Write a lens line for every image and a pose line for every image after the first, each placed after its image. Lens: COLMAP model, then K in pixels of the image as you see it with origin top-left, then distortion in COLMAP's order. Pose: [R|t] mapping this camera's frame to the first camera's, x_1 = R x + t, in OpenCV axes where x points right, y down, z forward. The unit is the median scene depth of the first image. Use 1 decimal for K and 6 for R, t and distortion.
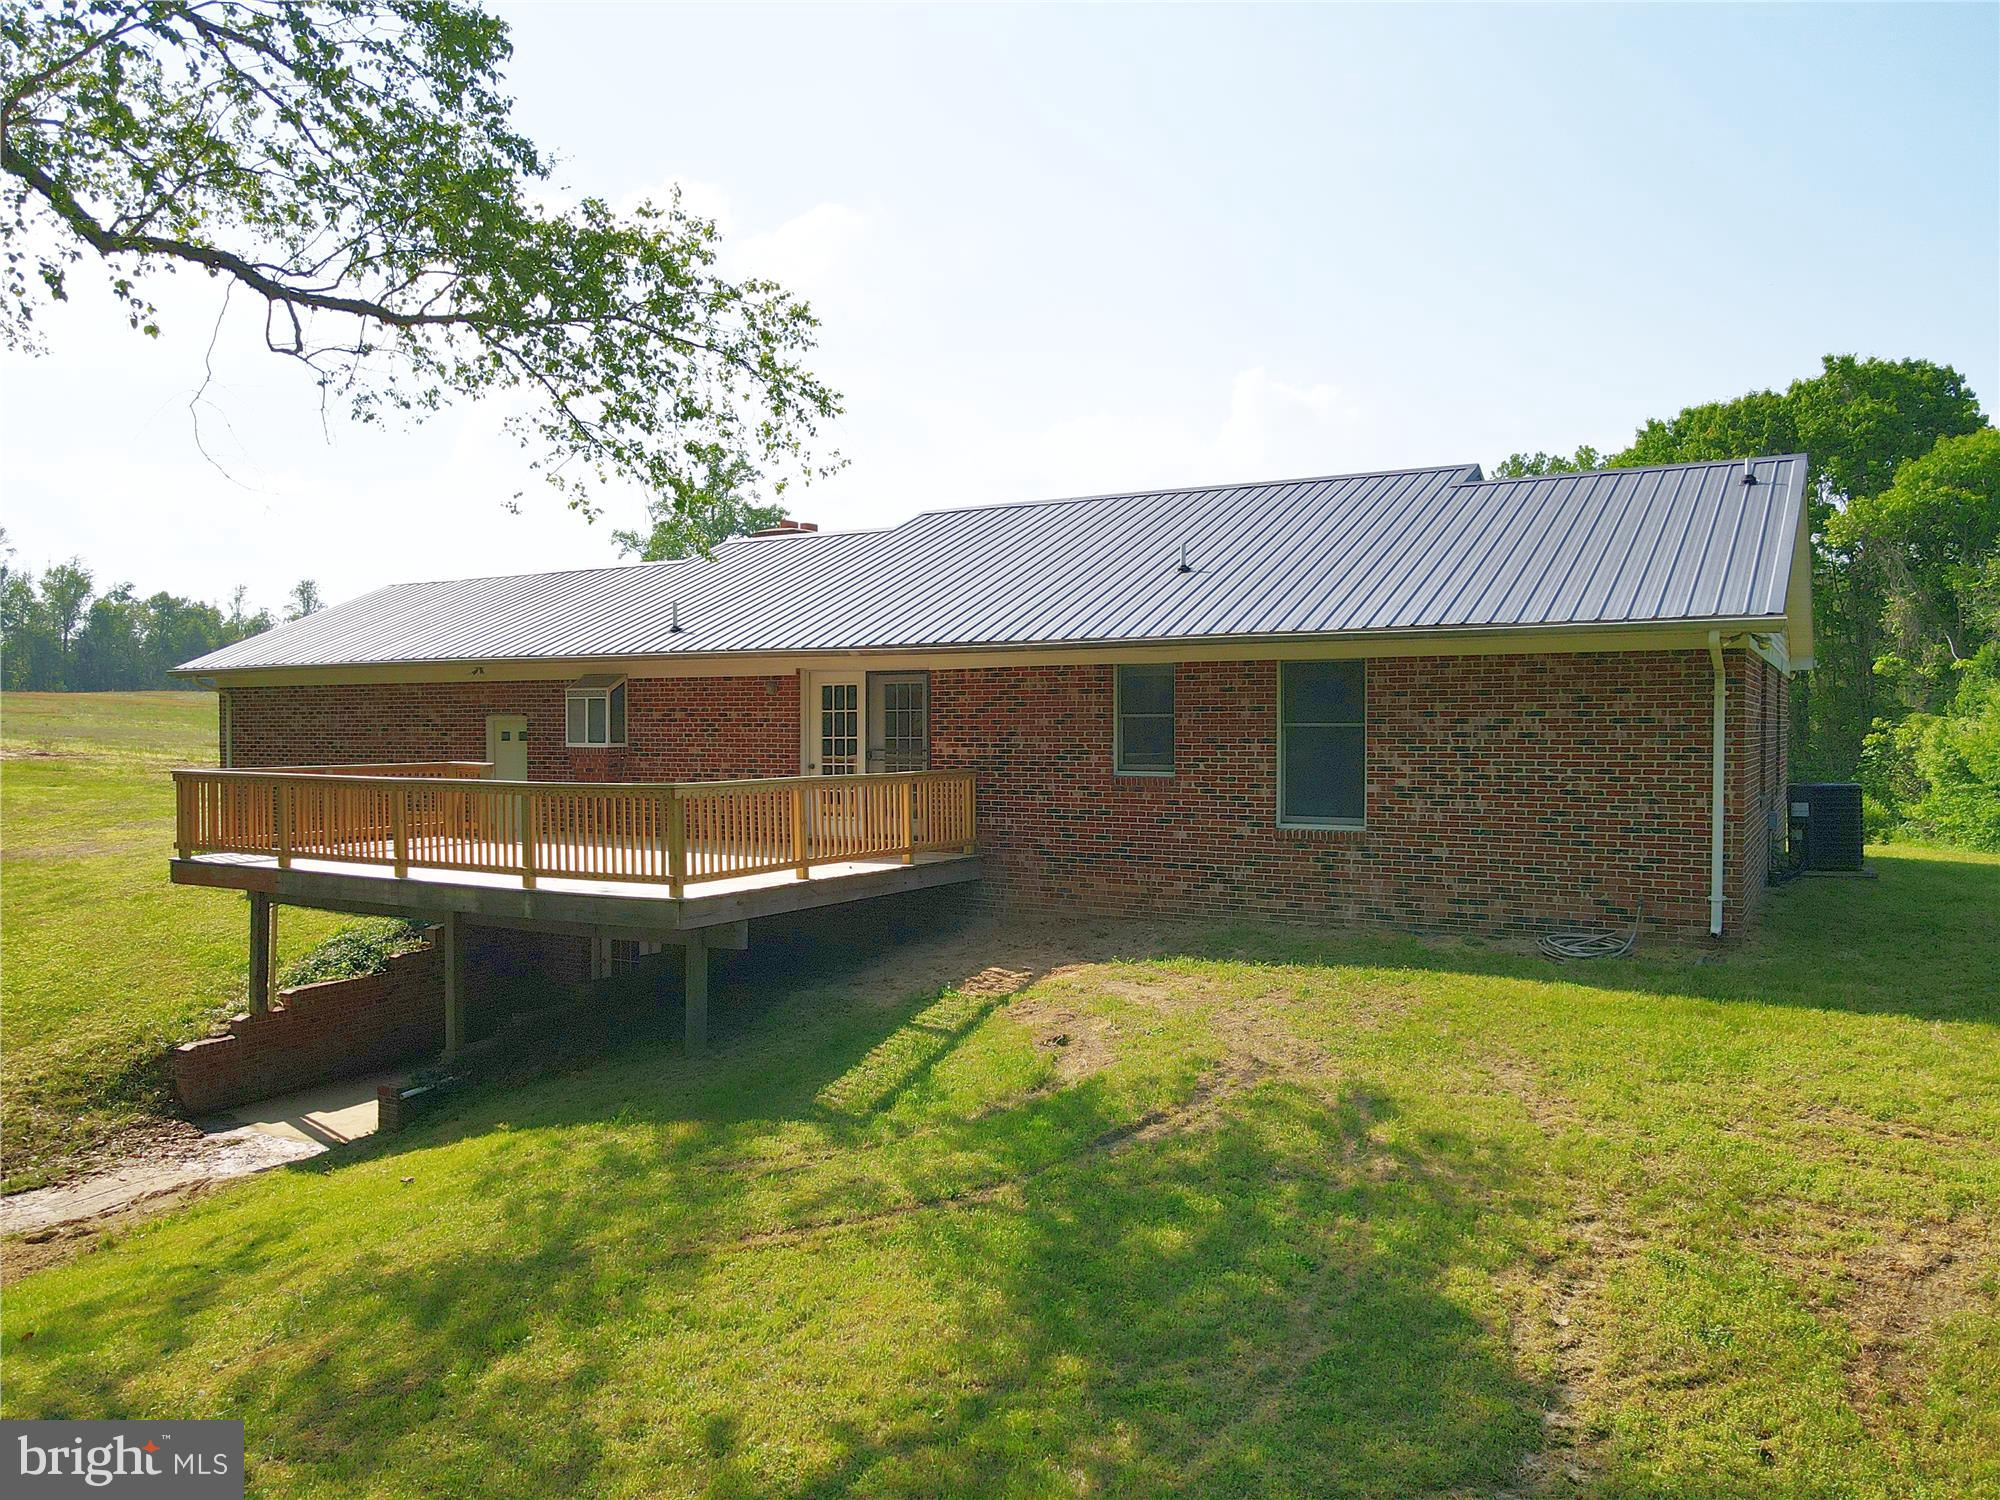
lens RADIAL K [[1431.4, 0, 1000.0], [0, 1431.4, 750.0], [0, 0, 1]] dist [0.072541, -0.064409]
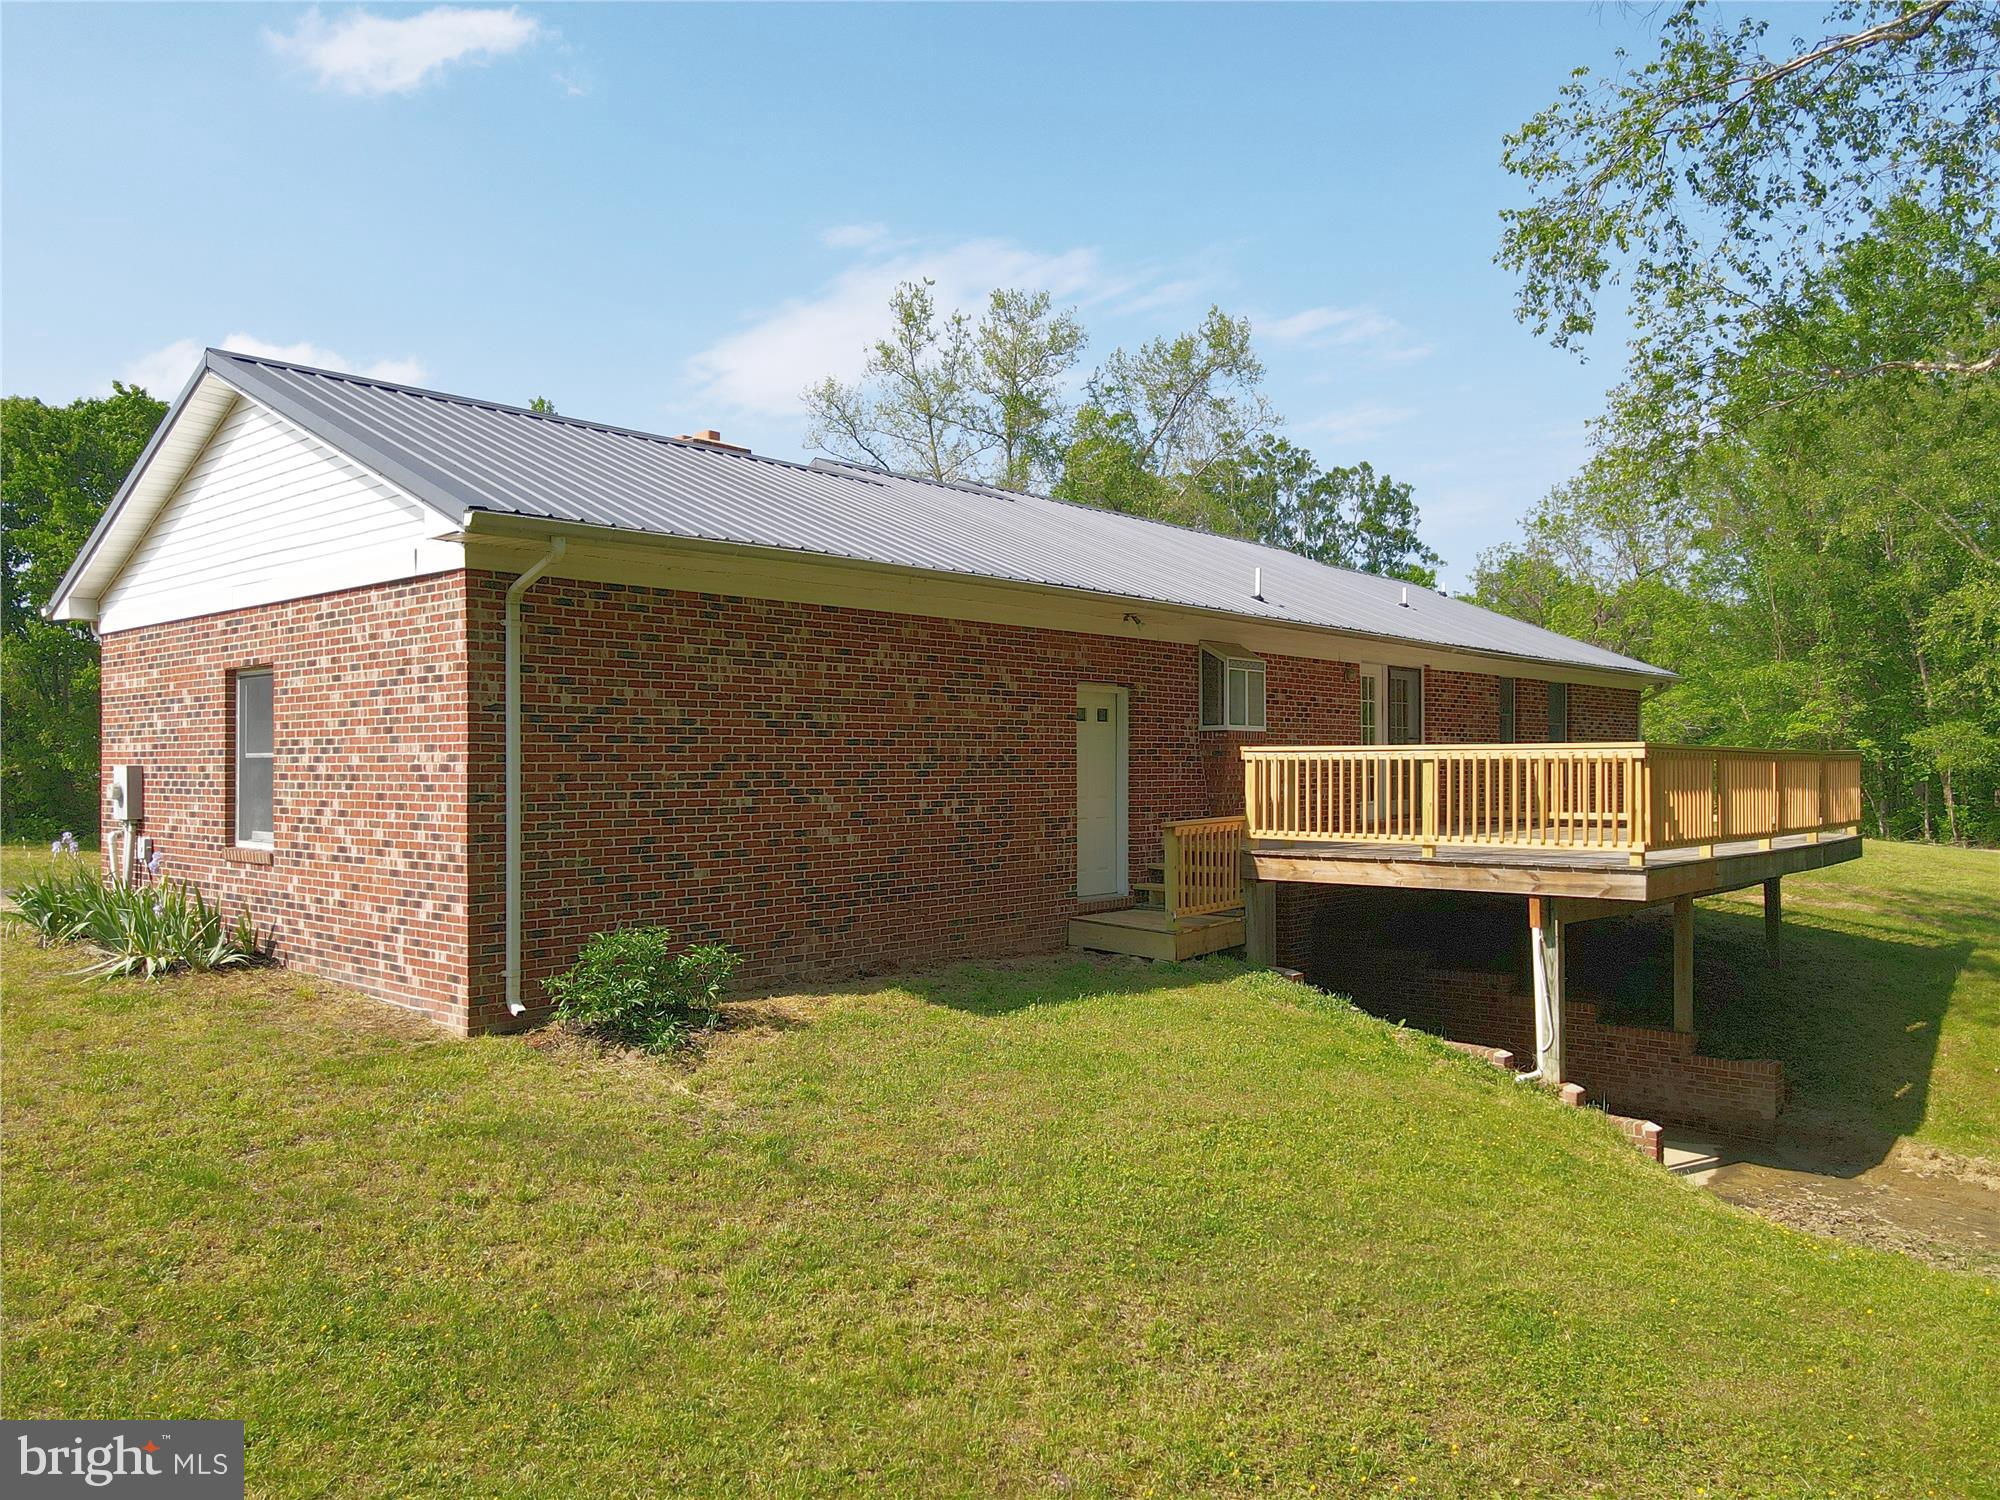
lens RADIAL K [[1463.8, 0, 1000.0], [0, 1463.8, 750.0], [0, 0, 1]] dist [-0.000881, 0.038574]
pose [[0.188389, 0.013447, 0.982002, -1.468838], [0.021367, 0.999613, -0.017787, 0.026558], [-0.981862, 0.024333, 0.188029, 1.291195]]
